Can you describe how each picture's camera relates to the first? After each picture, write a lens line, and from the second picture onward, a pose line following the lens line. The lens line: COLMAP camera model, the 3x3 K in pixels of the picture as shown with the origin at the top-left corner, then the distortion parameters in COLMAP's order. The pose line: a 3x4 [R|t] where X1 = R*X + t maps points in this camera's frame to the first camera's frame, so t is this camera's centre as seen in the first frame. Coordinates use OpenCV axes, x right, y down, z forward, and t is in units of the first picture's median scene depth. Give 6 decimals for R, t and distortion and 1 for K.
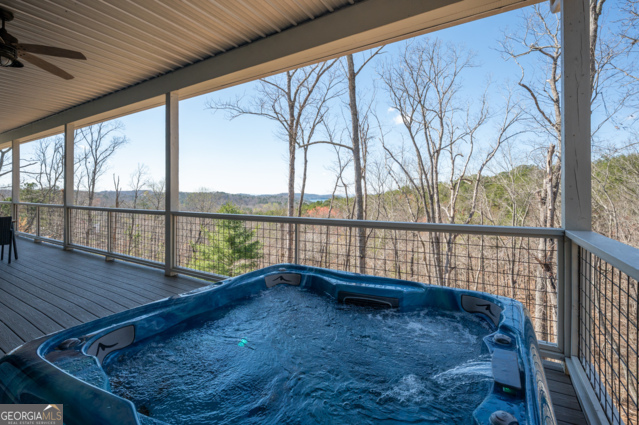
lens RADIAL K [[306.2, 0, 317.3], [0, 306.2, 192.5], [0, 0, 1]] dist [-0.000366, 0.000681]
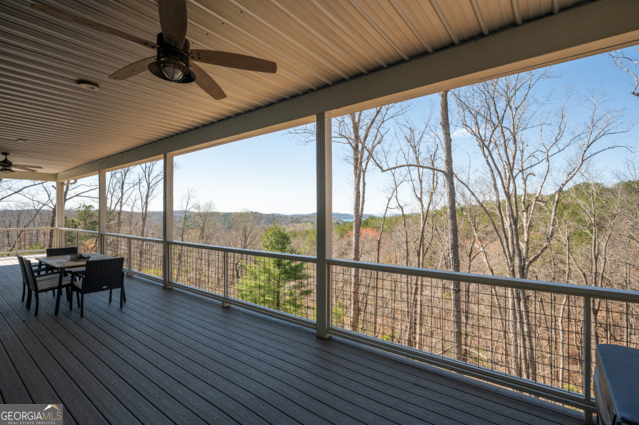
lens RADIAL K [[294.5, 0, 319.5], [0, 294.5, 212.5], [0, 0, 1]] dist [-0.000491, 0.000341]
pose [[0.996501, -0.008930, -0.083102, -0.124192], [0.009295, 0.999949, 0.004009, -0.018870], [0.083062, -0.004767, 0.996533, 0.064638]]
